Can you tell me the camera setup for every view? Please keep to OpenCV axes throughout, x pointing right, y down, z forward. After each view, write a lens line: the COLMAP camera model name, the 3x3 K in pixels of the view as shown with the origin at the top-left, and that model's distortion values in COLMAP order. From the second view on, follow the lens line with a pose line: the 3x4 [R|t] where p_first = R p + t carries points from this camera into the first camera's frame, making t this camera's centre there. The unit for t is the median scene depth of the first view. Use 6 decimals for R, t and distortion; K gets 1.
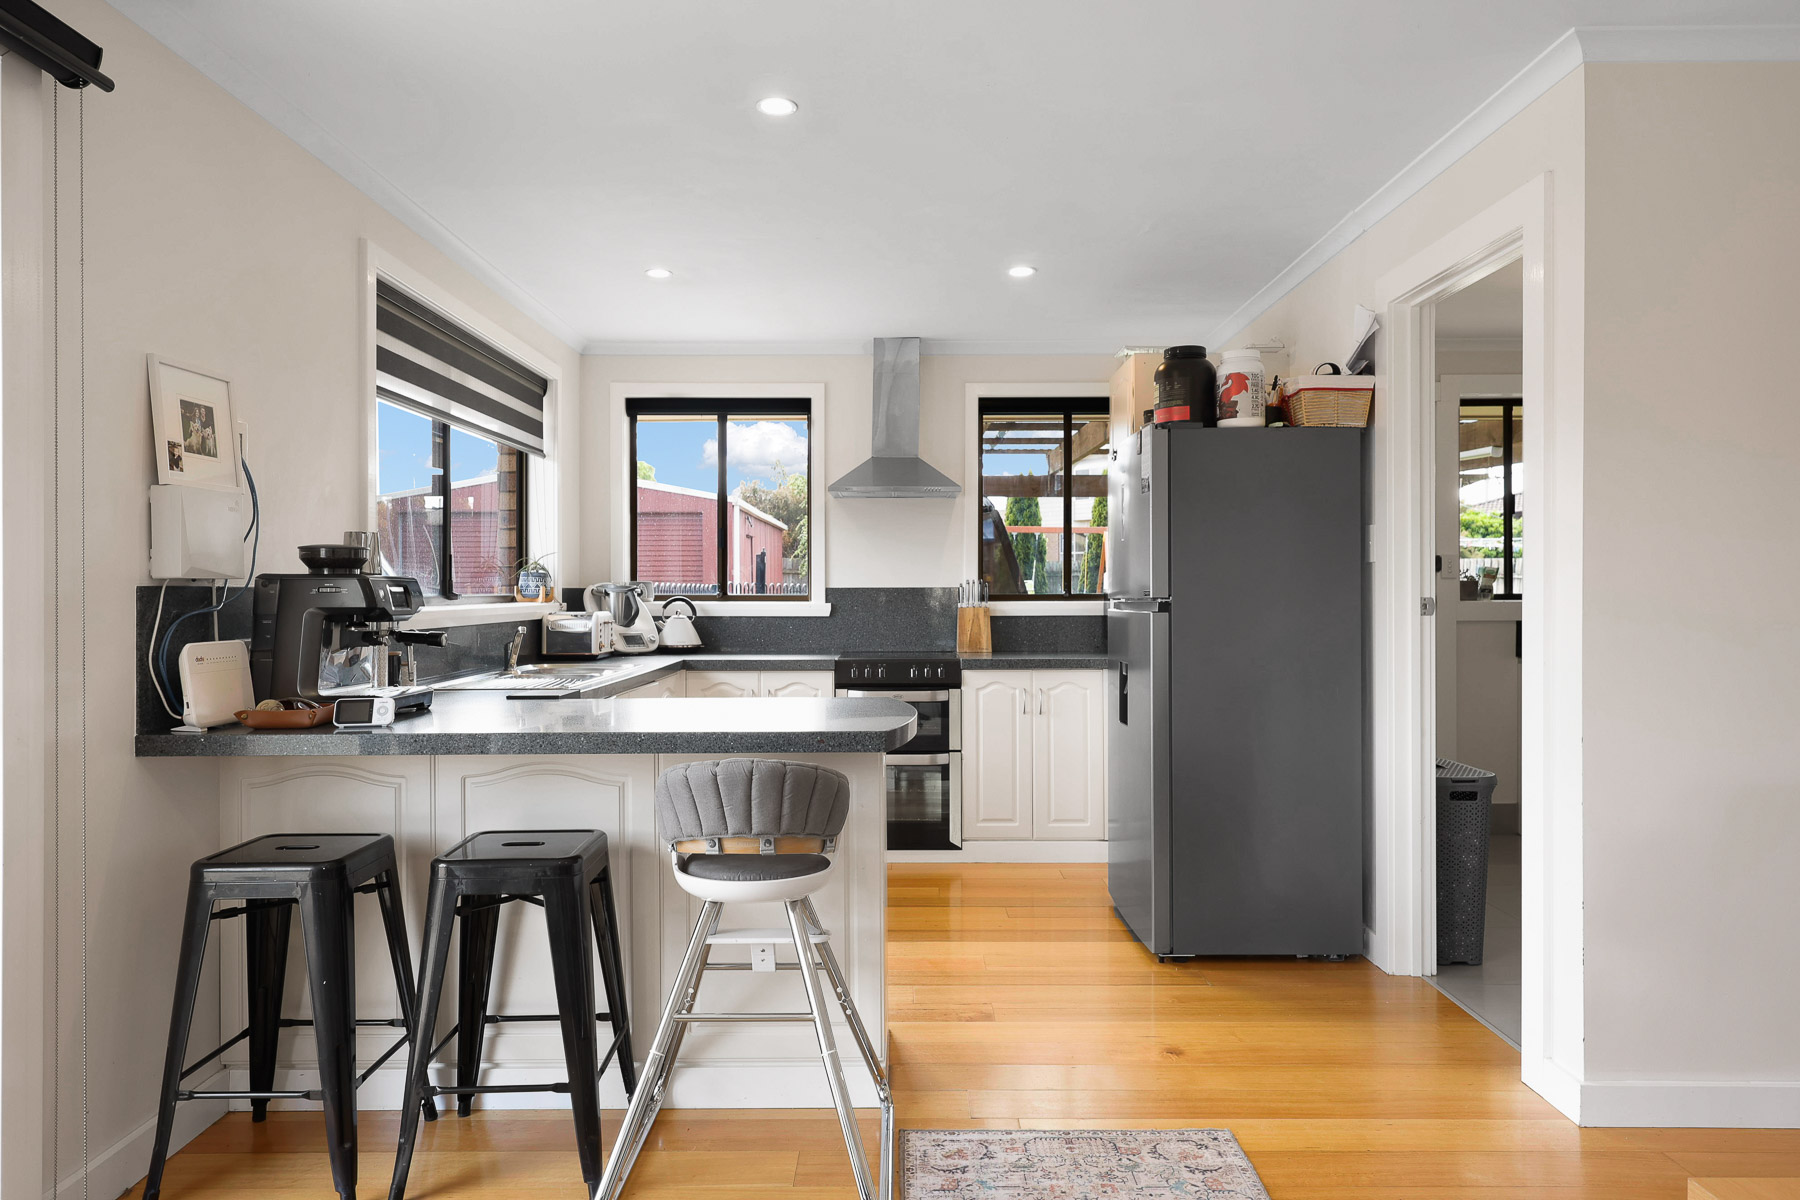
lens RADIAL K [[1160.7, 0, 900.3], [0, 1160.7, 595.7], [0, 0, 1]] dist [0.027758, -0.002345]
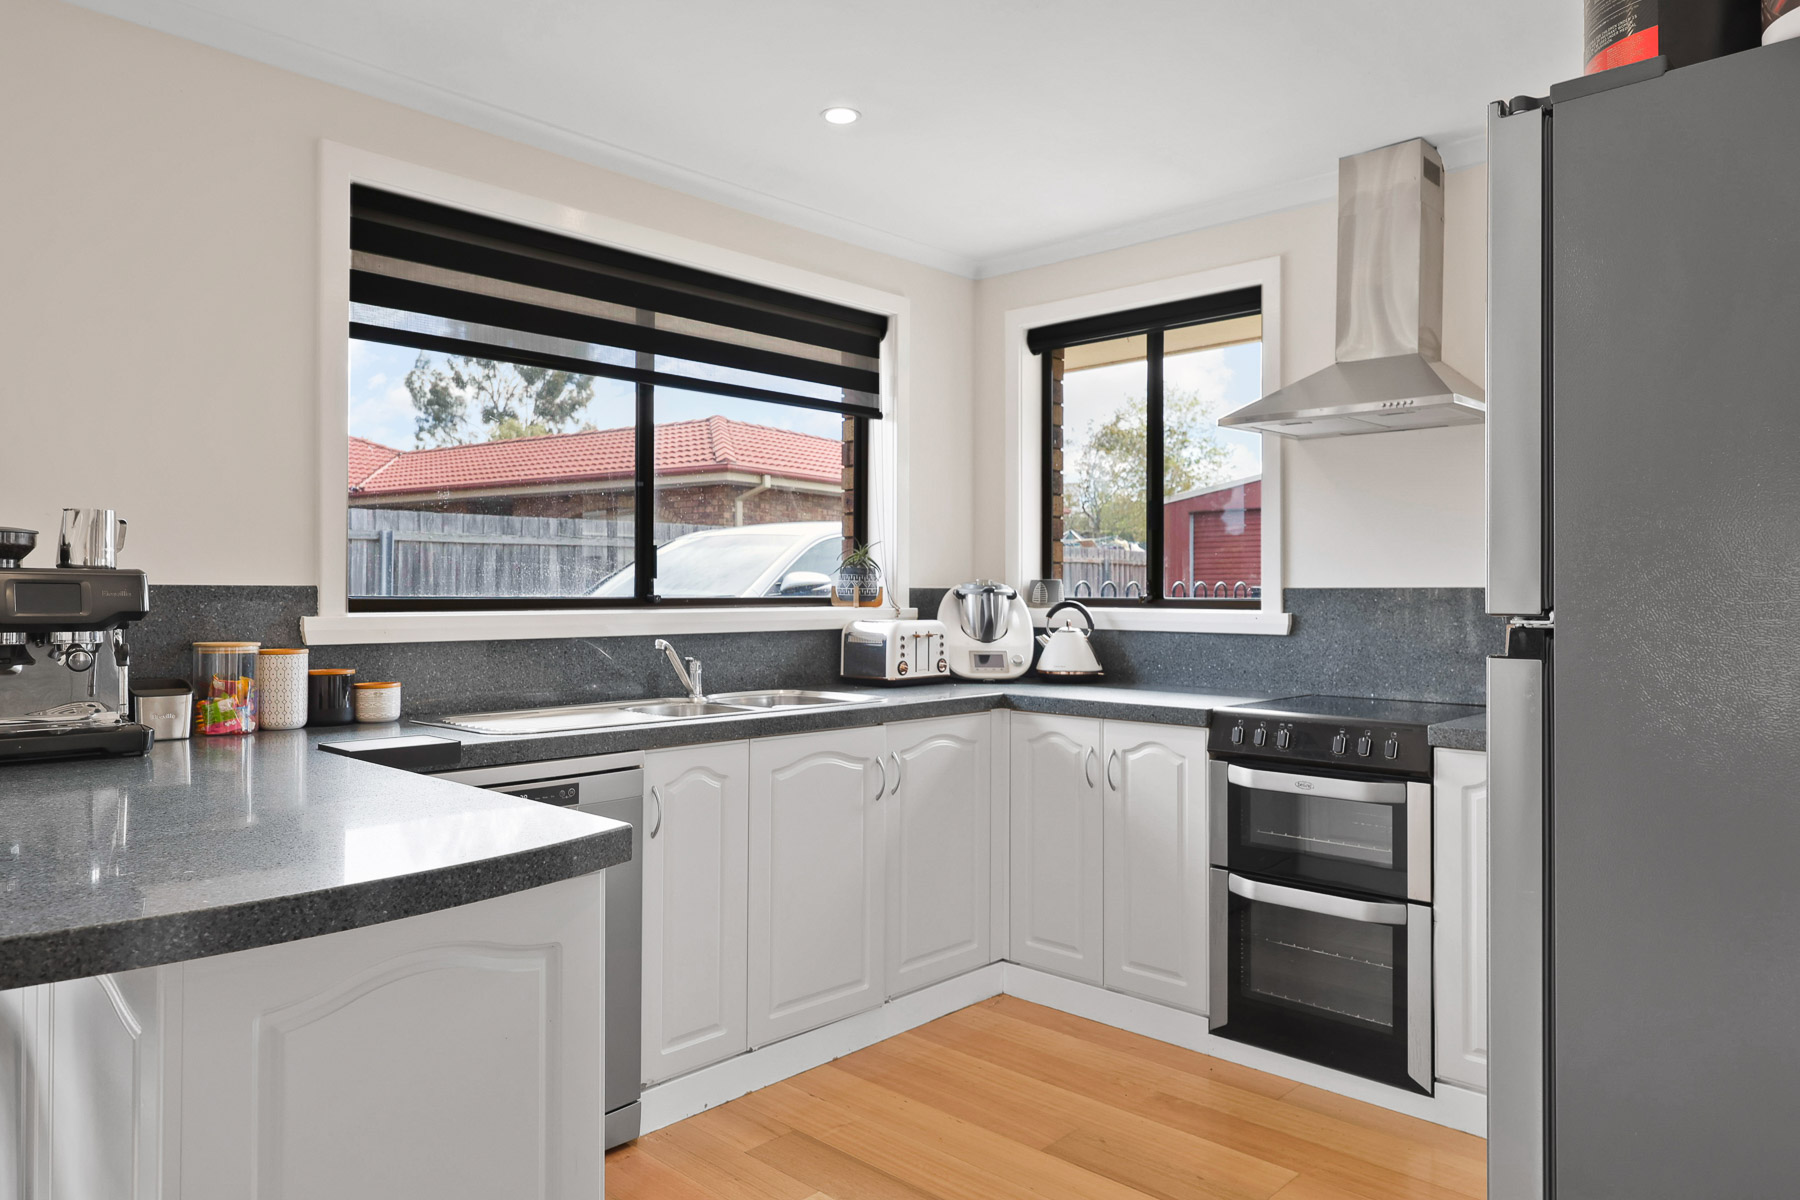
lens RADIAL K [[1160.7, 0, 903.4], [0, 1160.7, 599.9], [0, 0, 1]] dist [0.027758, -0.002345]
pose [[0.734851, 0.007066, -0.678192, 0.214290], [-0.006229, 0.999974, 0.003668, -0.001702], [0.678200, 0.001529, 0.734876, 0.425676]]
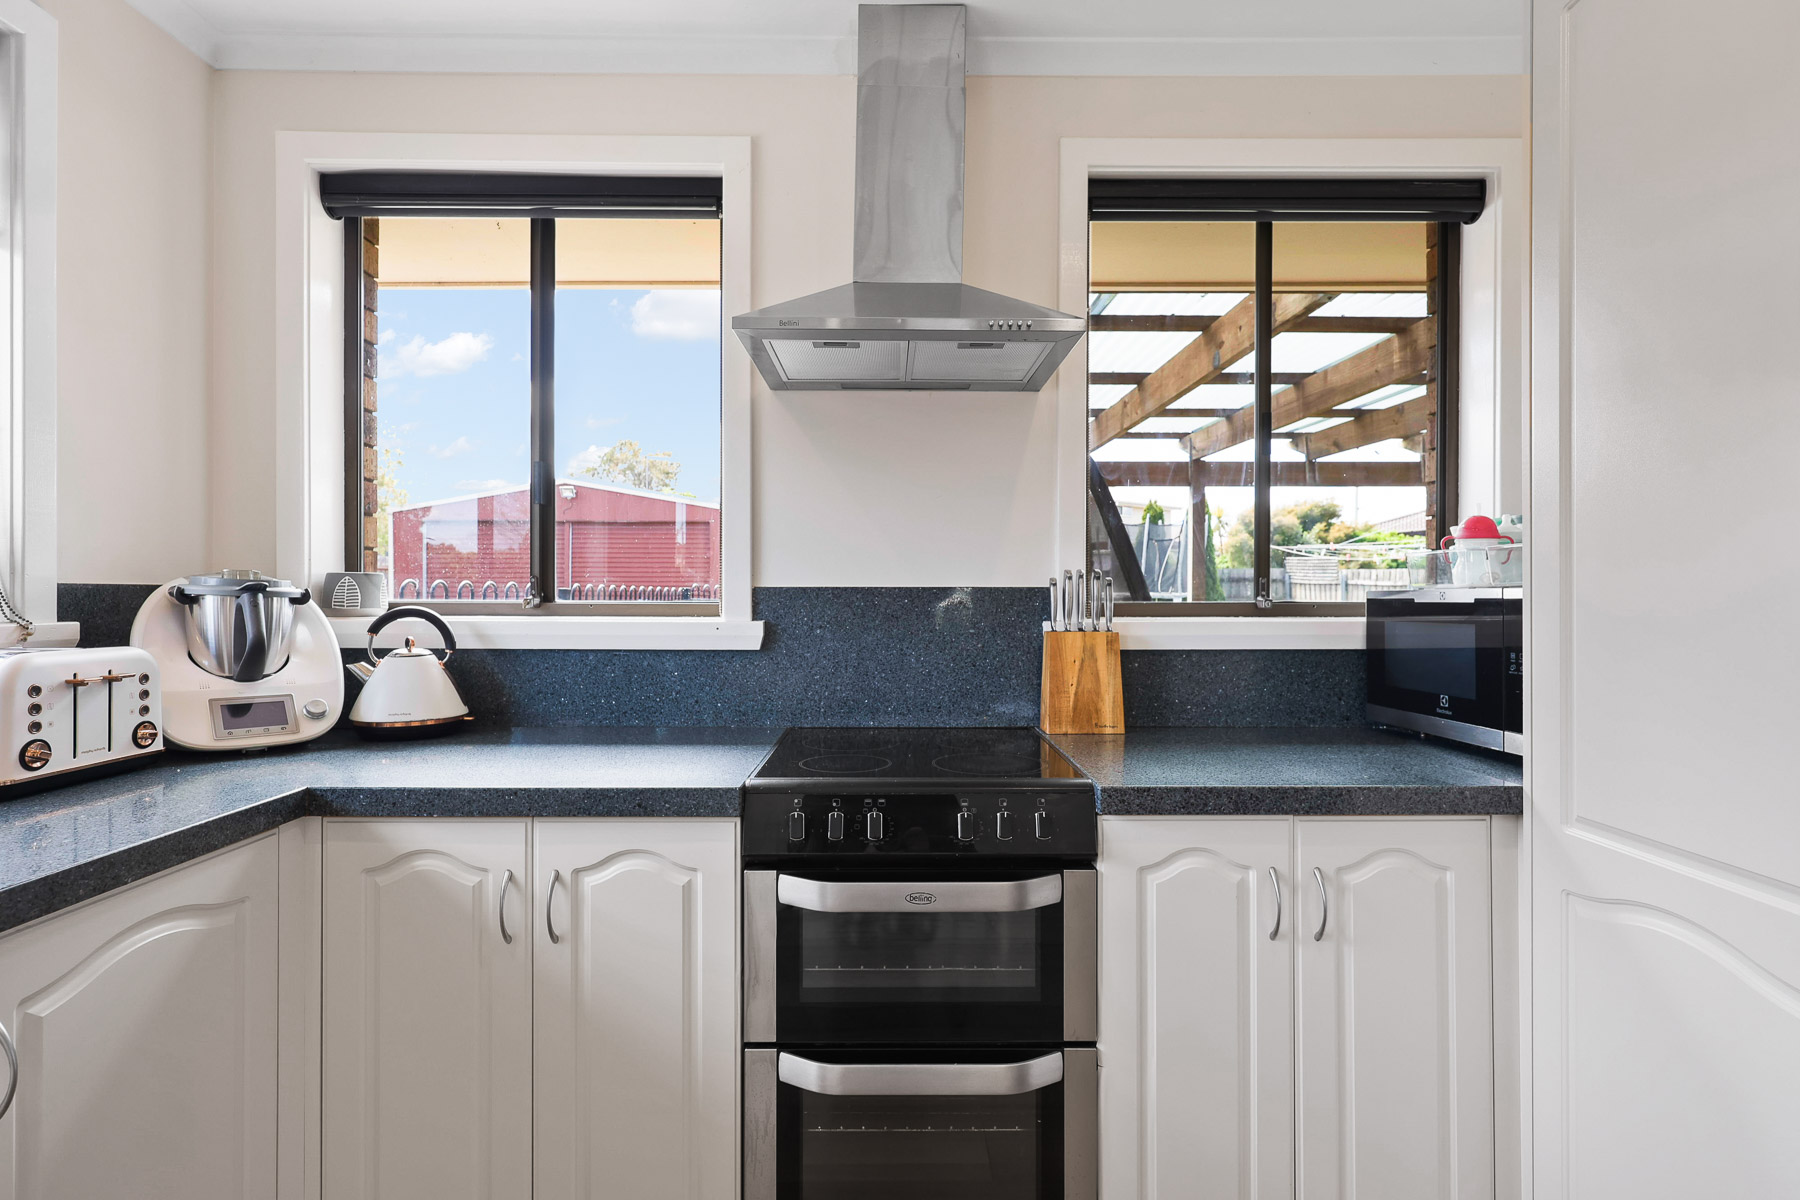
lens RADIAL K [[888.9, 0, 909.4], [0, 888.9, 594.9], [0, 0, 1]] dist [0.000648, -0.001207]
pose [[0.999832, 0.003301, 0.018043, -0.009507], [-0.003184, 0.999974, -0.006533, -0.001747], [-0.018064, 0.006474, 0.999816, 0.674365]]
